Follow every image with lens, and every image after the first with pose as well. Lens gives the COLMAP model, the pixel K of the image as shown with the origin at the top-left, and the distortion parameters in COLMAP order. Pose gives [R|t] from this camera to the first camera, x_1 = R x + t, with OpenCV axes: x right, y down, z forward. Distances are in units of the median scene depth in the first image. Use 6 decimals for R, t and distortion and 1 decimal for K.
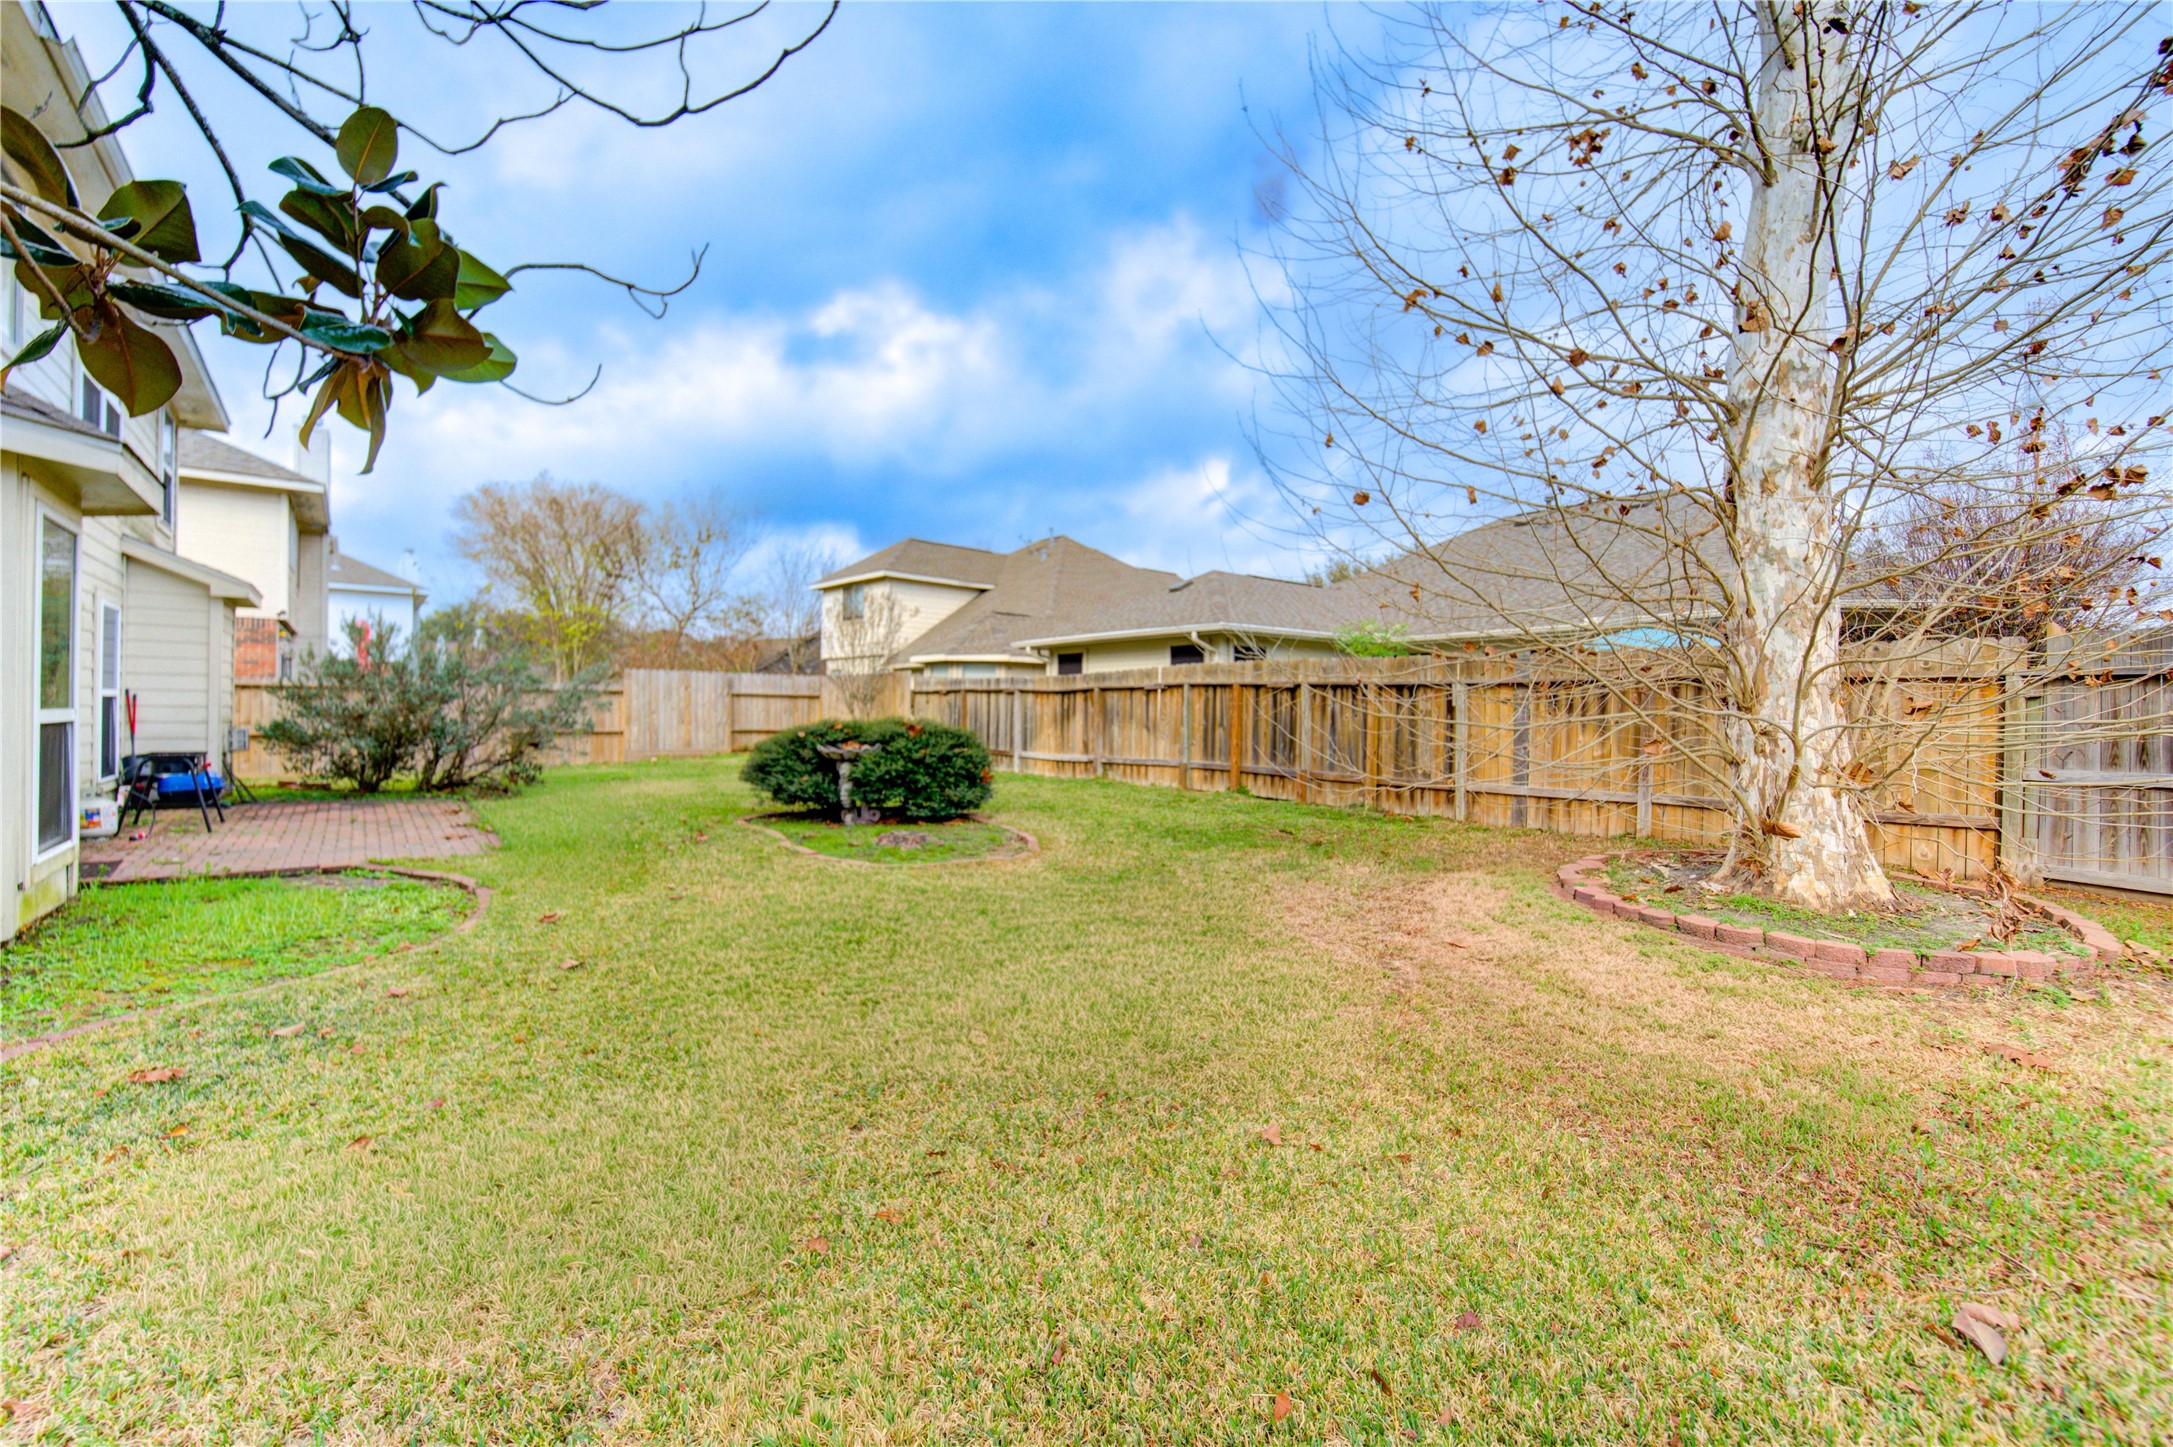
lens RADIAL K [[903.6, 0, 1082.4], [0, 903.6, 694.3], [0, 0, 1]] dist [-0.009632, -0.000889]
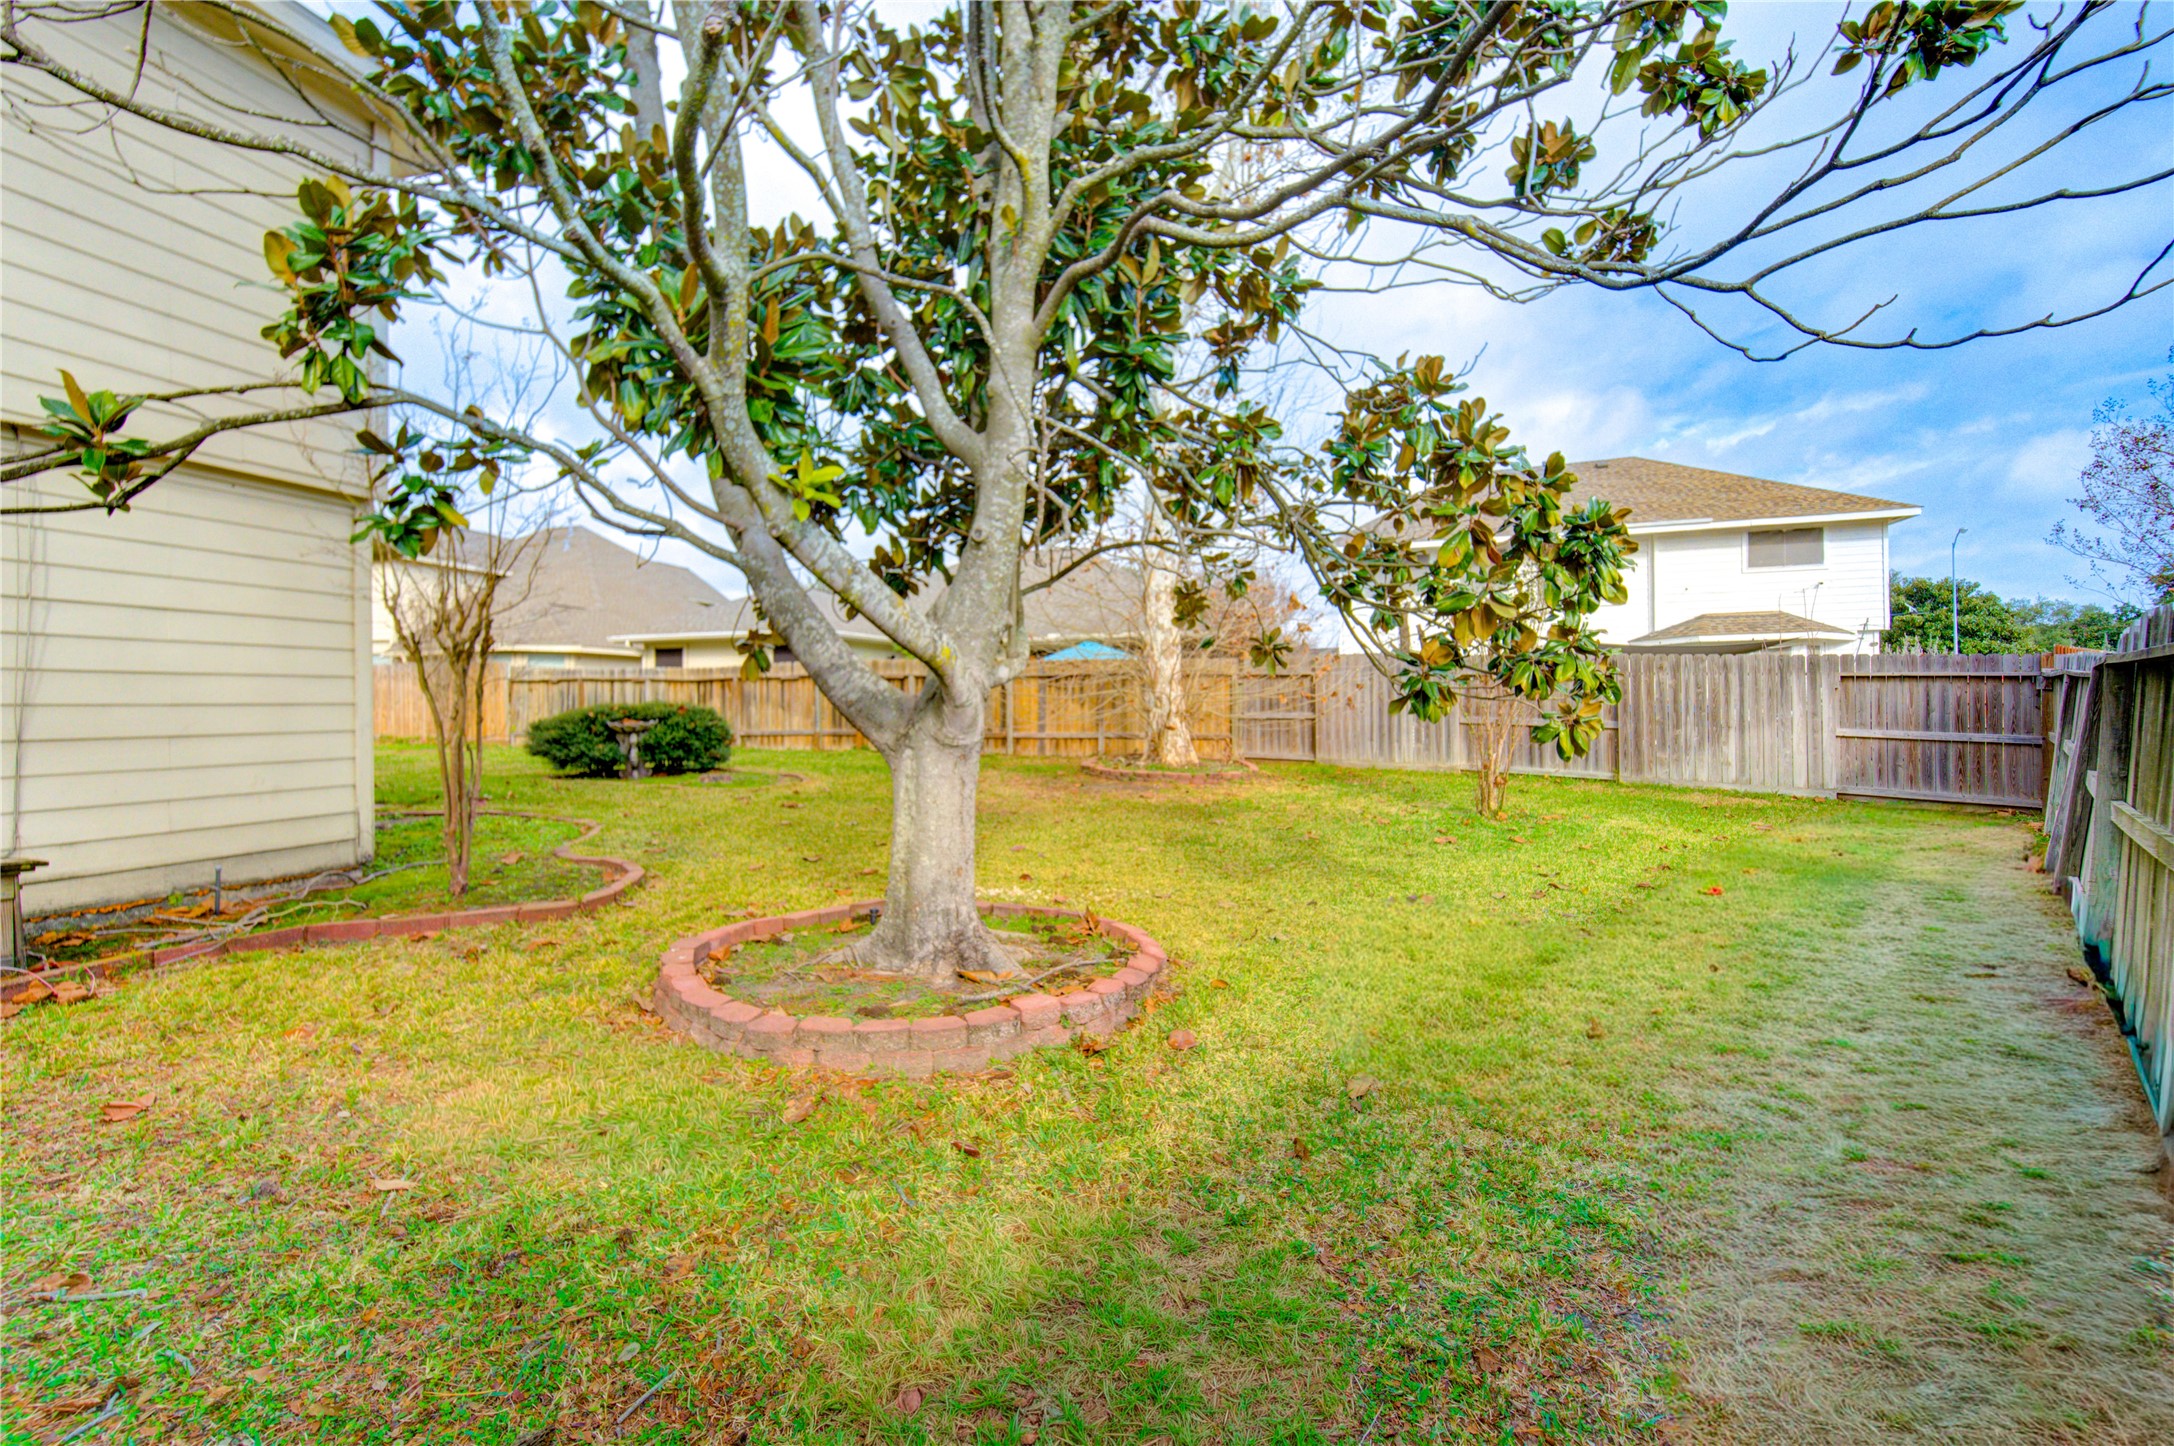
lens RADIAL K [[904.0, 0, 1082.9], [0, 904.0, 693.8], [0, 0, 1]] dist [-0.009632, -0.000889]
pose [[0.815021, -0.010996, 0.579328, -0.481802], [0.002258, 0.999873, 0.015800, -0.005859], [-0.579427, -0.011569, 0.814942, -0.511652]]
